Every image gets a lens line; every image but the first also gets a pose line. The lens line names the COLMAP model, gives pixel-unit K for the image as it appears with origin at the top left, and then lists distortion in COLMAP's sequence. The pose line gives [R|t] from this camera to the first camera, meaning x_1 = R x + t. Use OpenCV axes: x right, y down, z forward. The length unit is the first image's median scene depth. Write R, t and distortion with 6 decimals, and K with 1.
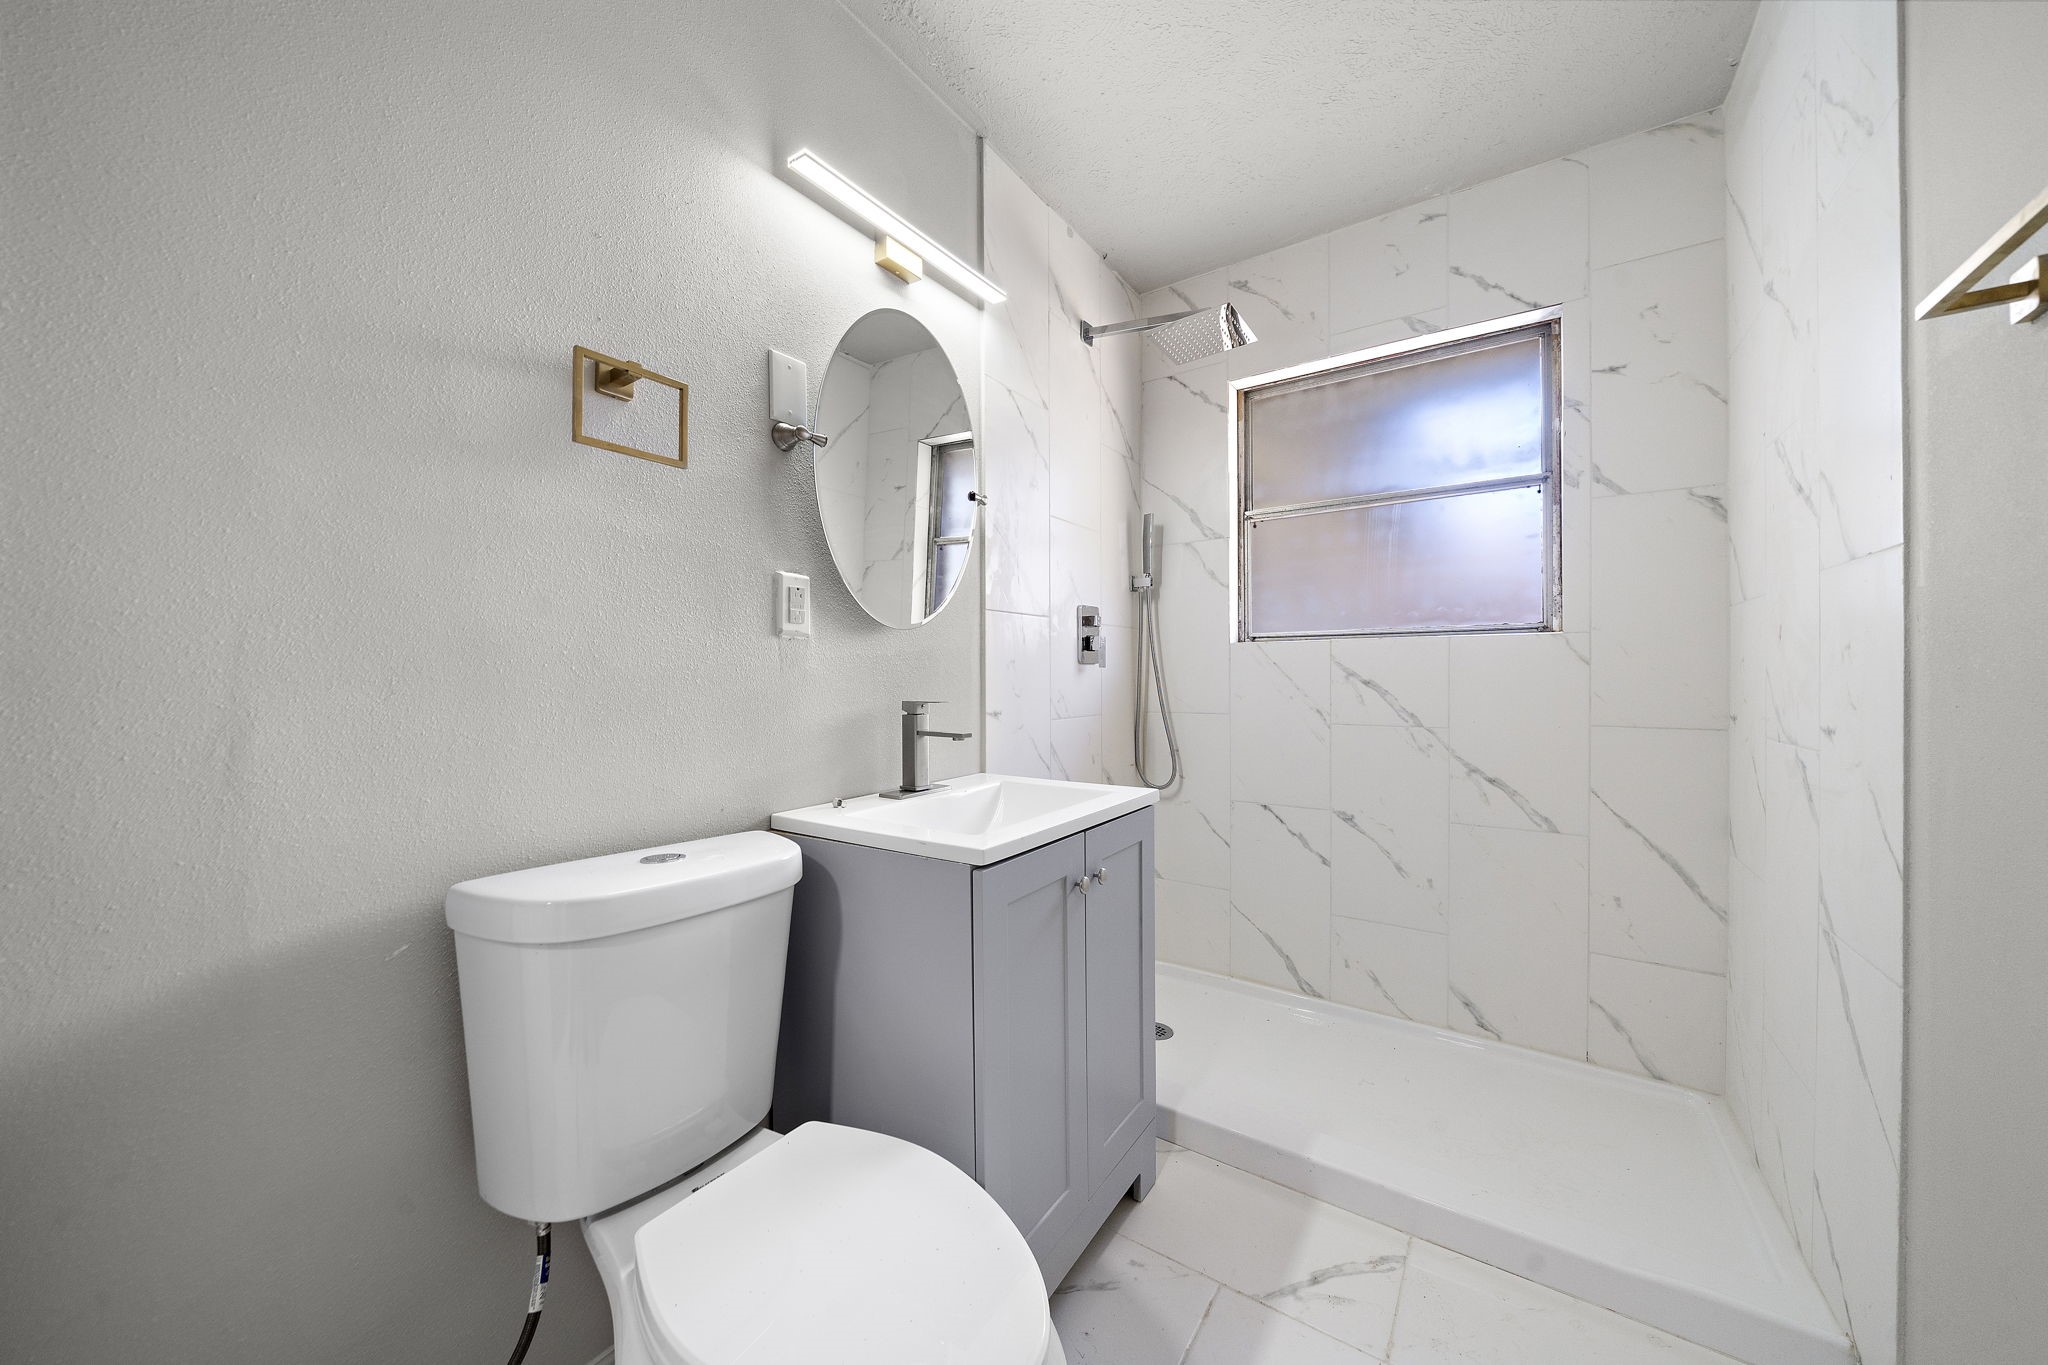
lens RADIAL K [[698.1, 0, 1012.5], [0, 698.1, 679.9], [0, 0, 1]] dist [0.000244, -0.000003]
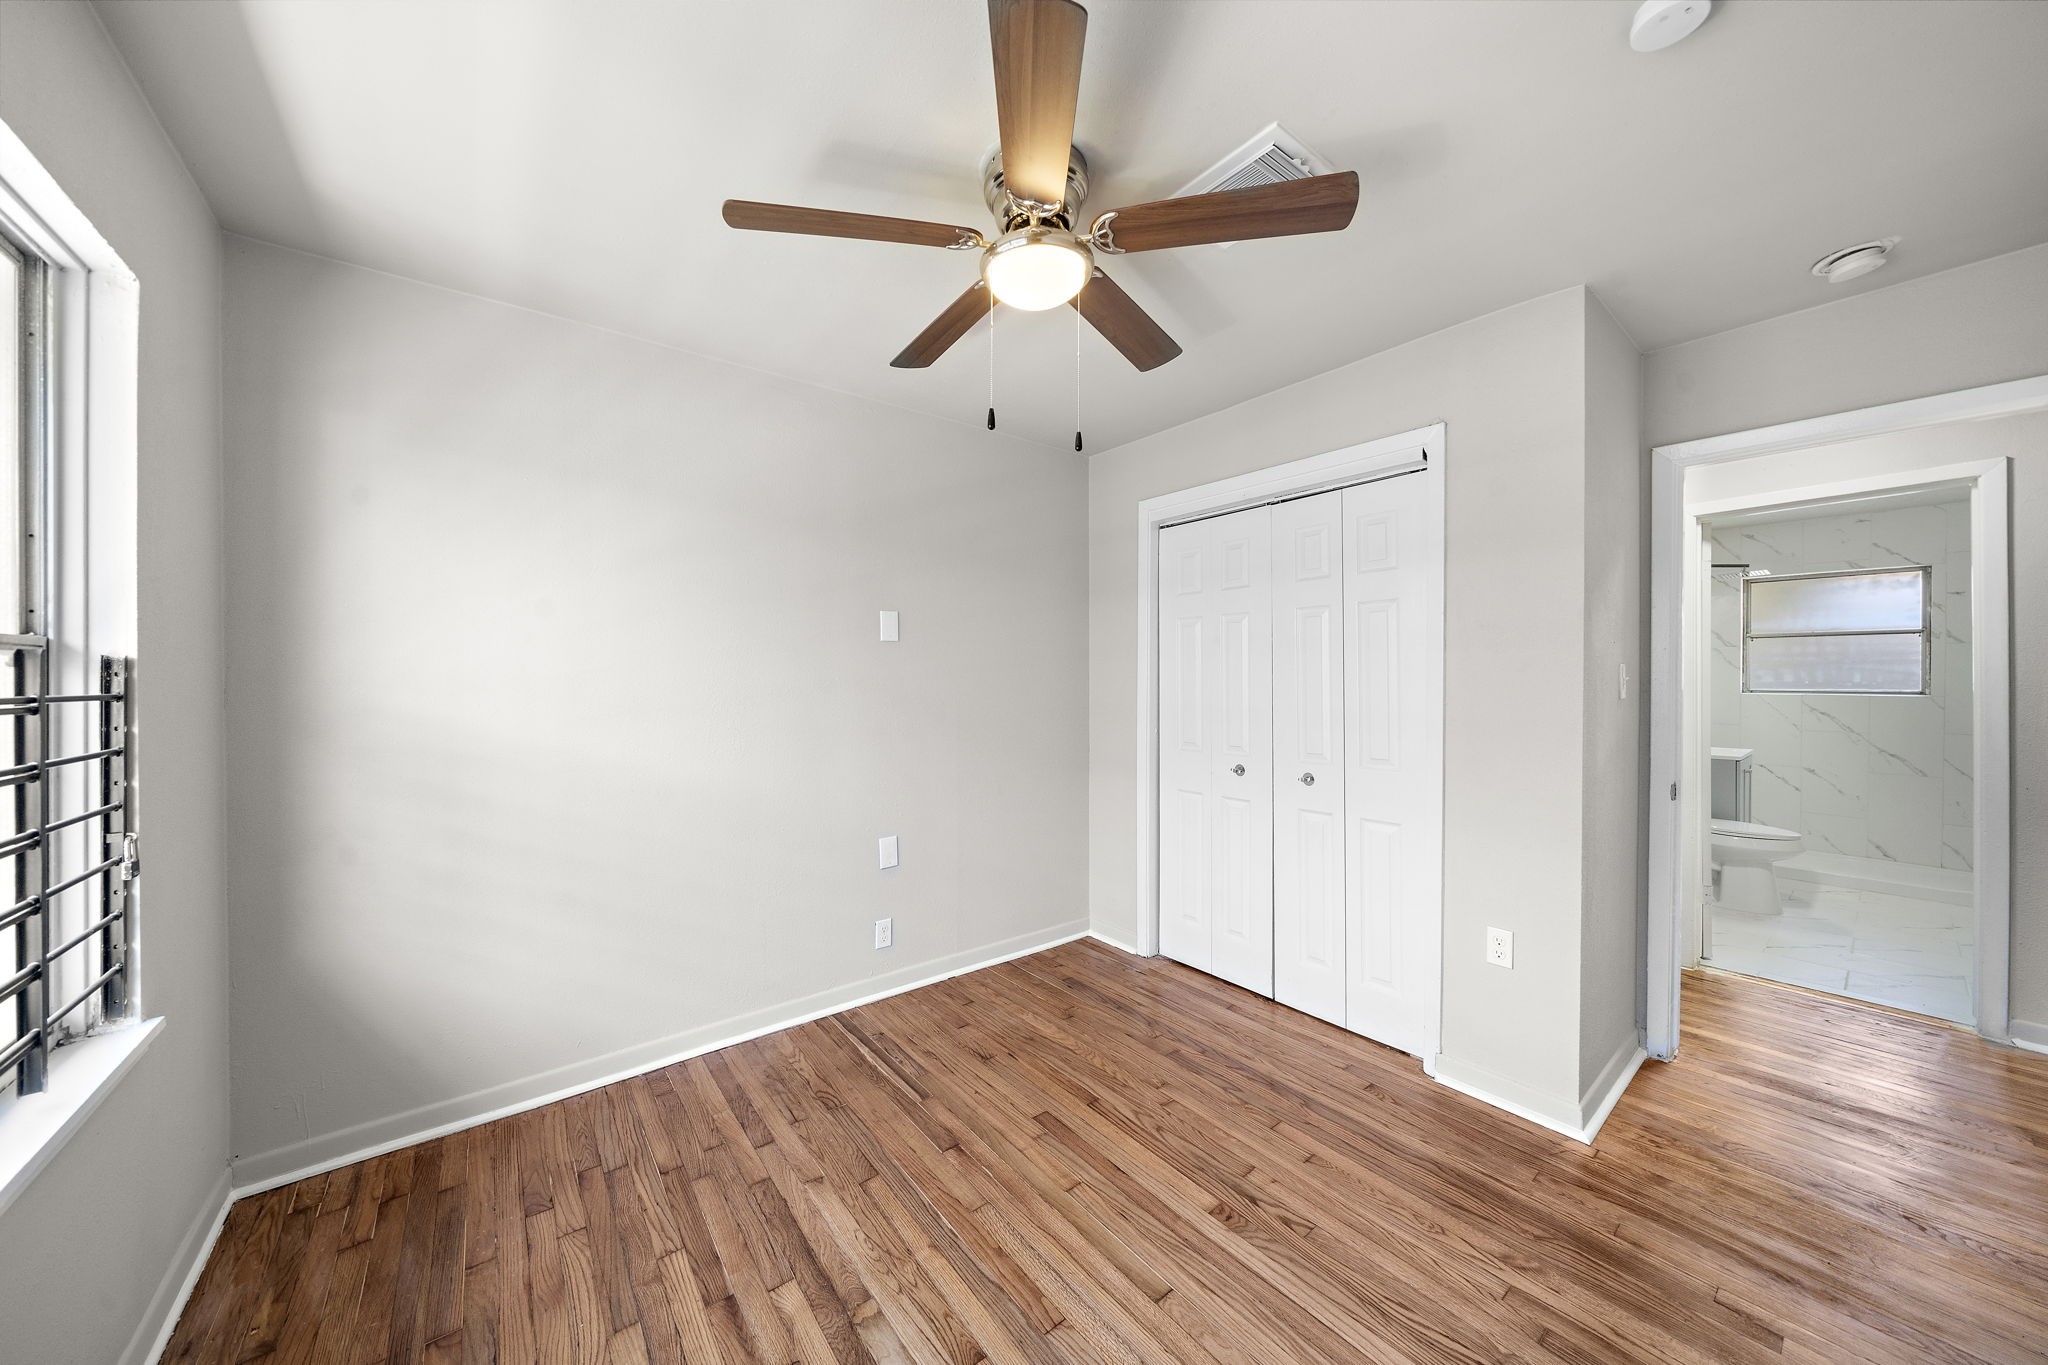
lens RADIAL K [[698.1, 0, 1014.2], [0, 698.1, 674.0], [0, 0, 1]] dist [0.000244, -0.000003]
pose [[0.956926, 0.006336, -0.290262, -1.546918], [-0.005419, 0.999977, 0.003964, -0.133578], [0.290280, -0.002221, 0.956939, -2.229900]]
